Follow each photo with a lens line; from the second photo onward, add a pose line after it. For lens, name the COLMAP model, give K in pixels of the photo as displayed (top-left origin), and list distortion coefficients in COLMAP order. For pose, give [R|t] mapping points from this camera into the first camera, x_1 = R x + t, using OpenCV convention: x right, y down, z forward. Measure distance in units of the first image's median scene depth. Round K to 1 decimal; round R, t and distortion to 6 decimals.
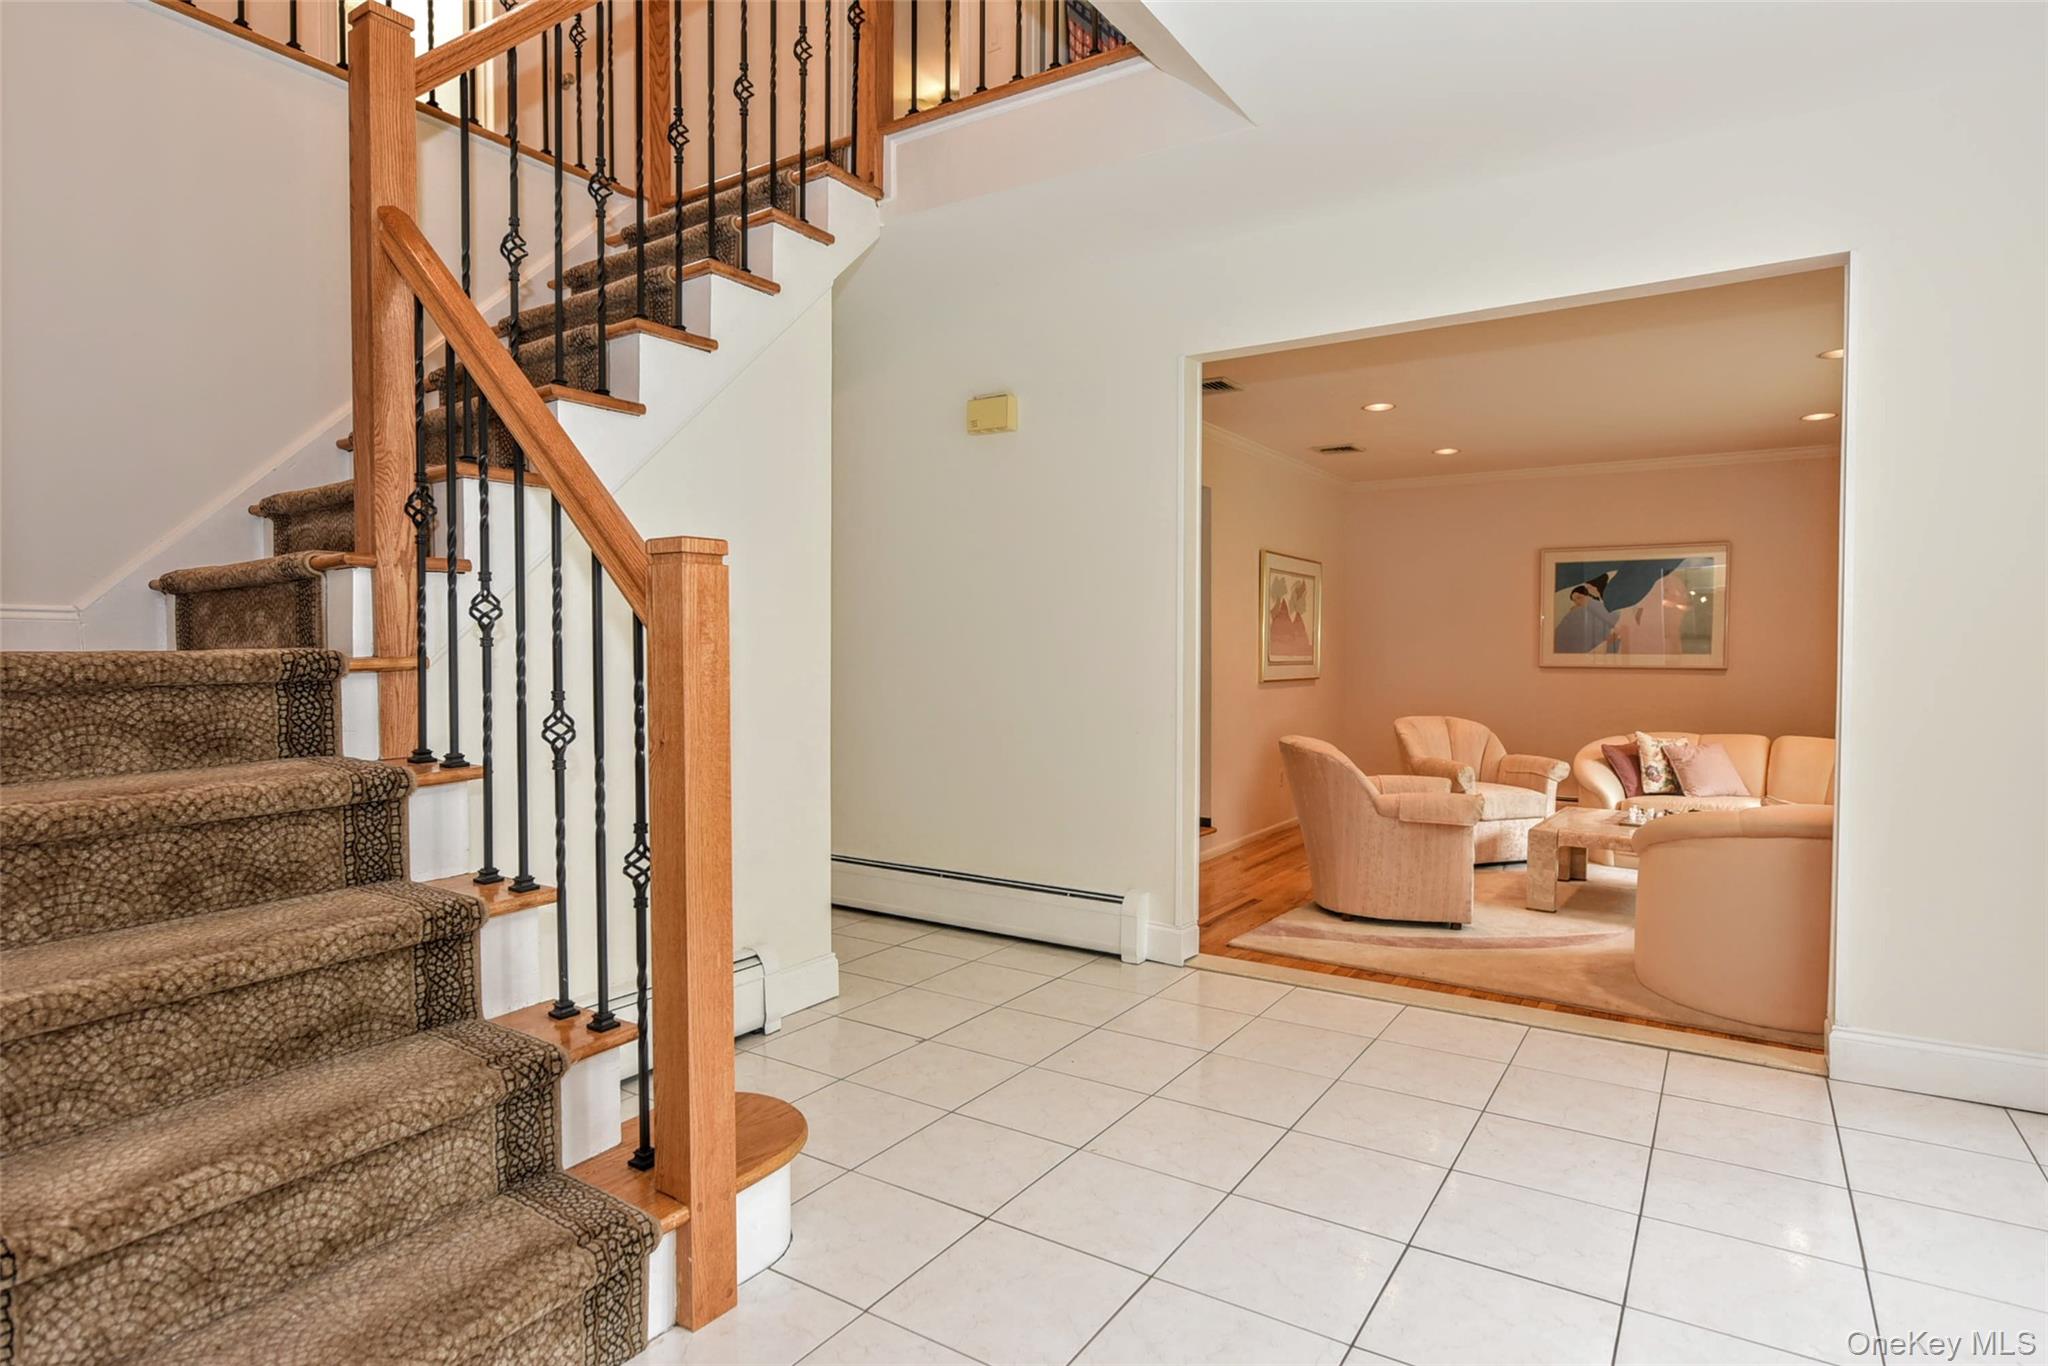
lens RADIAL K [[1074.1, 0, 1028.4], [0, 1074.1, 678.1], [0, 0, 1]] dist [-0.014765, -0.000100]
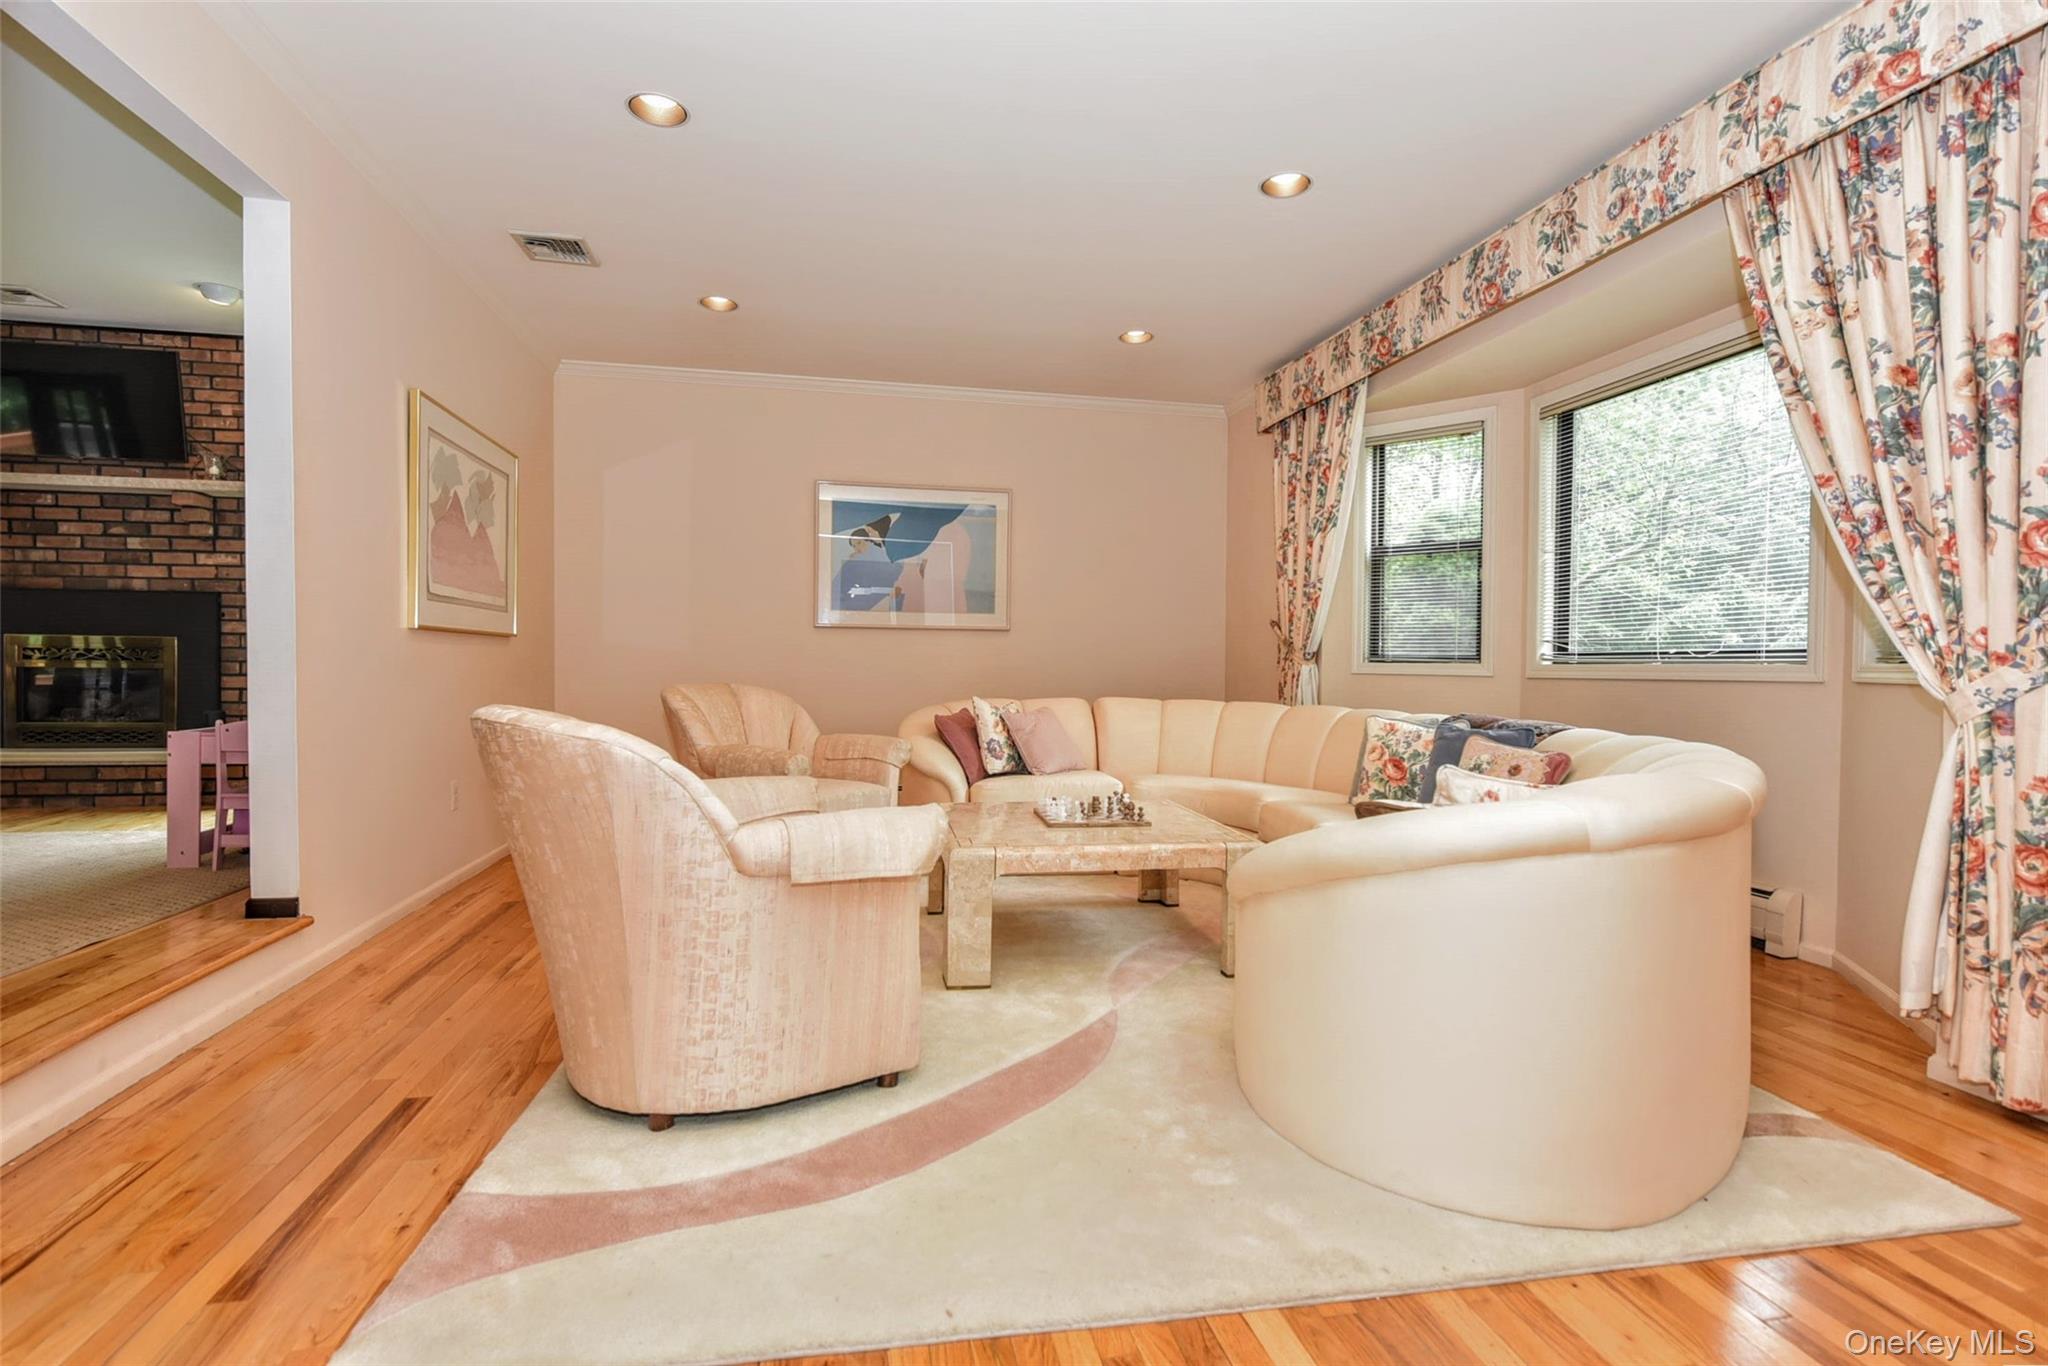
lens RADIAL K [[946.3, 0, 1020.6], [0, 946.3, 681.8], [0, 0, 1]] dist [-0.003373, -0.000381]
pose [[0.703580, -0.008497, 0.710565, 0.103546], [0.007457, 0.999962, 0.004574, 0.036955], [-0.710577, 0.002080, 0.703617, 0.496851]]
